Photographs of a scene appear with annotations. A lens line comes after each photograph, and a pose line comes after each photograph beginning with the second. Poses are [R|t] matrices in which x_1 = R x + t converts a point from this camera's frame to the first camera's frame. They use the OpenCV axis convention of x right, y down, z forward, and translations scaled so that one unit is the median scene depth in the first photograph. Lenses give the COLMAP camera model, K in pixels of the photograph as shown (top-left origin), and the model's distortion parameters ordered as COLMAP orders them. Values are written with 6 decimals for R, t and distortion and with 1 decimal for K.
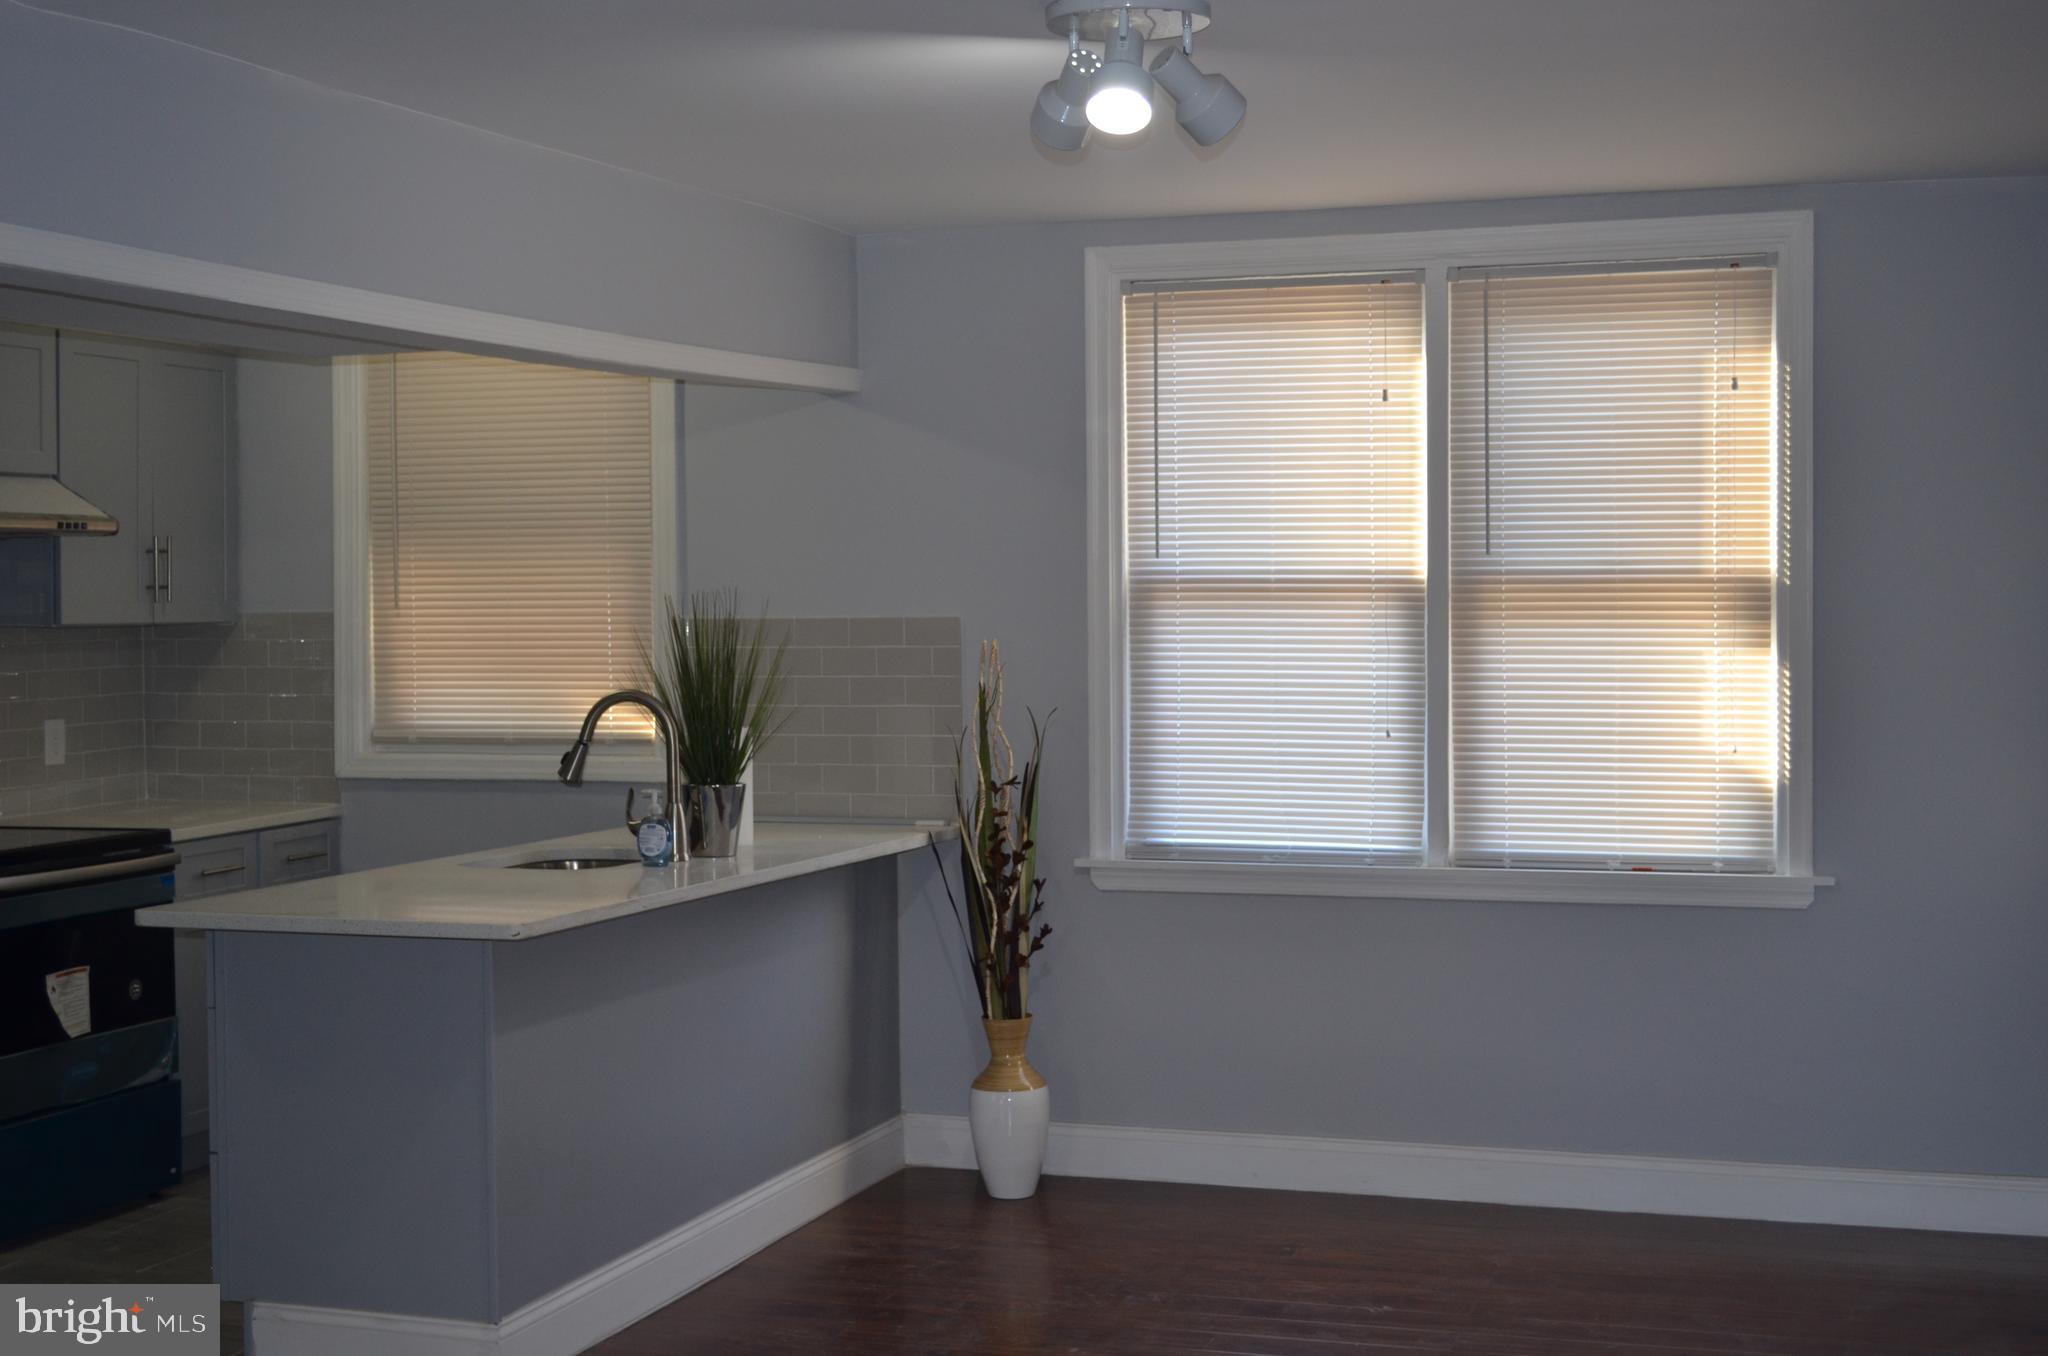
lens RADIAL K [[2796.8, 0, 1024.0], [0, 2796.8, 678.0], [0, 0, 1]] dist [-0.014311, 0.017932]
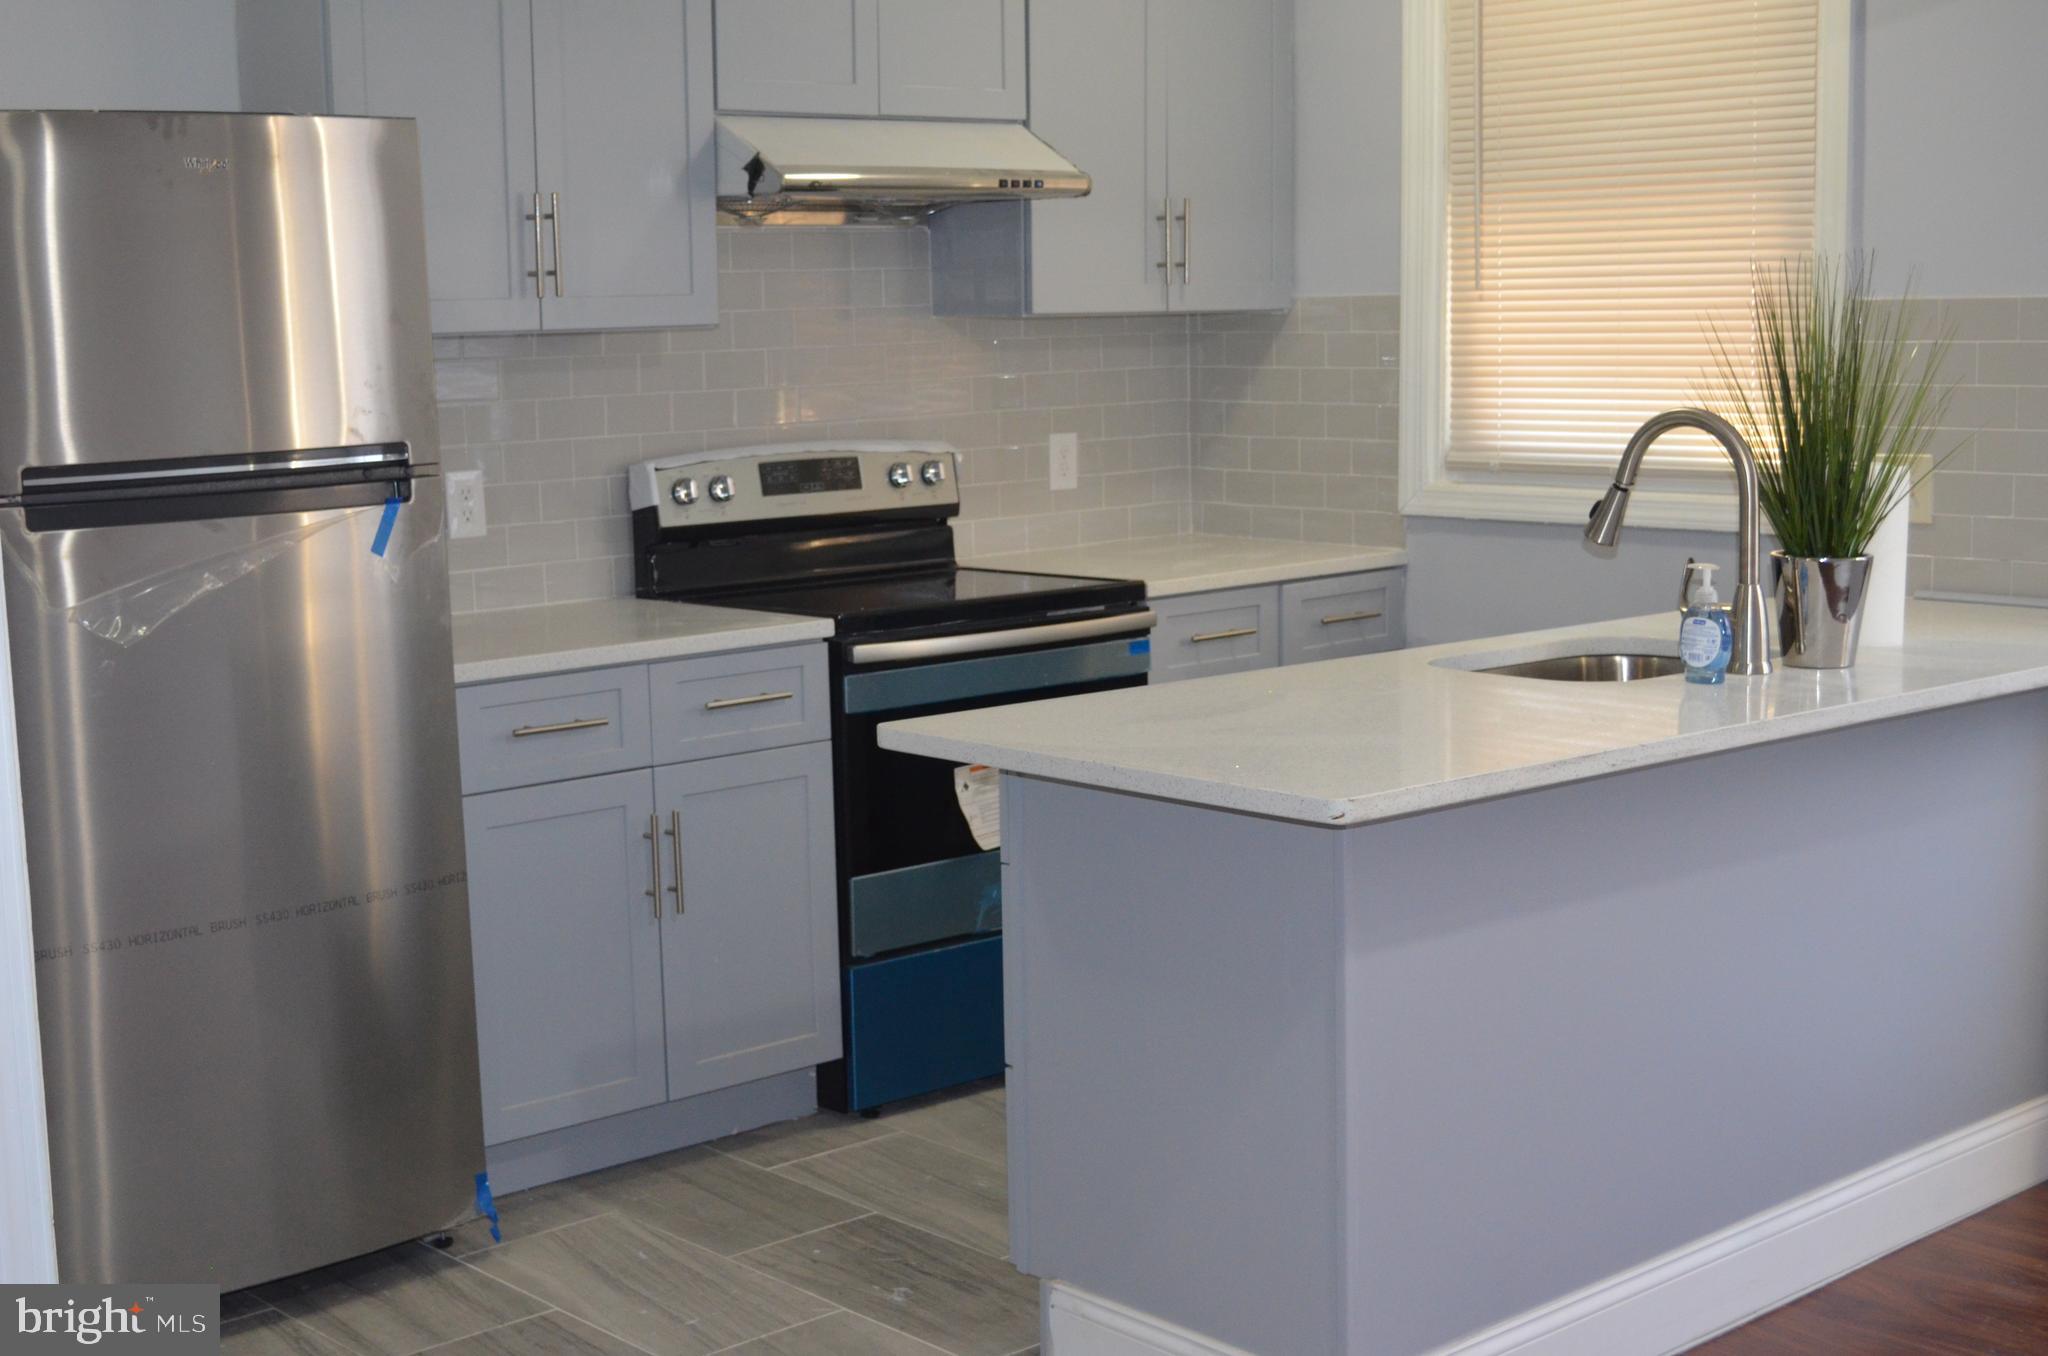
lens RADIAL K [[2796.8, 0, 1024.0], [0, 2796.8, 678.0], [0, 0, 1]] dist [-0.014311, 0.017932]
pose [[0.871773, 0.057191, -0.486560, 0.042620], [-0.002951, 0.993758, 0.111519, -0.005309], [0.489901, -0.095783, 0.866500, 0.326661]]
